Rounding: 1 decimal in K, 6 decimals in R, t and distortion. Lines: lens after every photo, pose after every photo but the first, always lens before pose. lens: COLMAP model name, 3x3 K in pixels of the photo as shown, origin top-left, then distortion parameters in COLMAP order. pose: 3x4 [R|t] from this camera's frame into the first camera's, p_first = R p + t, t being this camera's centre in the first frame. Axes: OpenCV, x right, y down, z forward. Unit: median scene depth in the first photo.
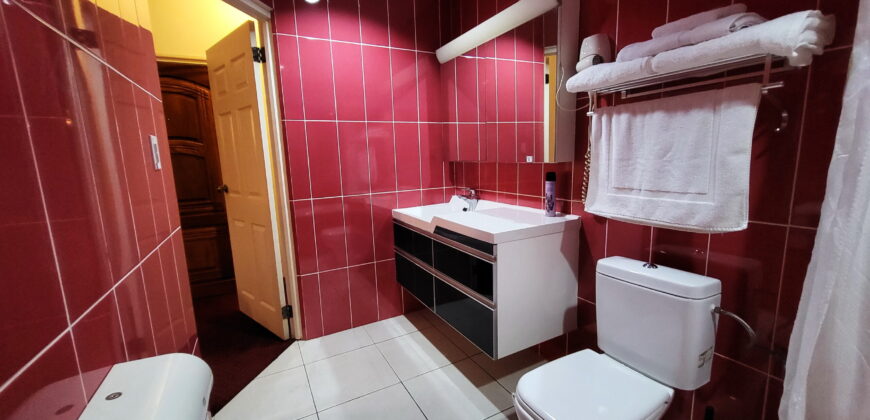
lens RADIAL K [[343.9, 0, 430.5], [0, 343.9, 212.2], [0, 0, 1]] dist [0.000303, -0.000120]
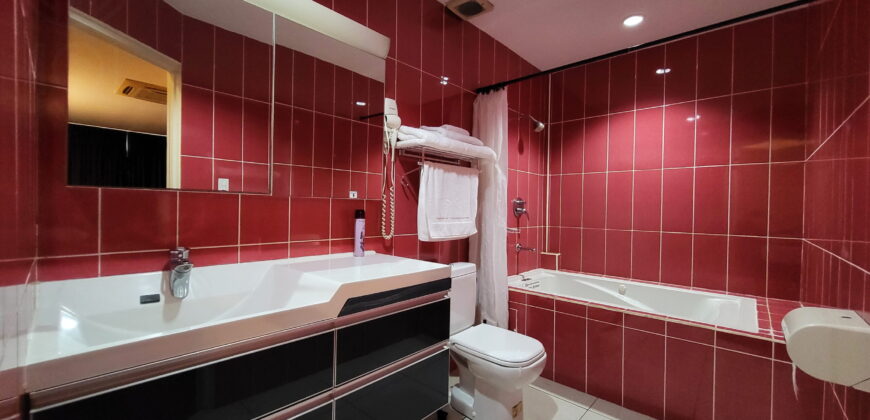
lens RADIAL K [[343.9, 0, 430.5], [0, 343.9, 212.2], [0, 0, 1]] dist [0.000303, -0.000120]
pose [[-0.328148, 0.017519, 0.944464, -0.615246], [0.150031, 0.988103, 0.033799, -0.110809], [-0.932636, 0.152790, -0.326873, 1.116912]]
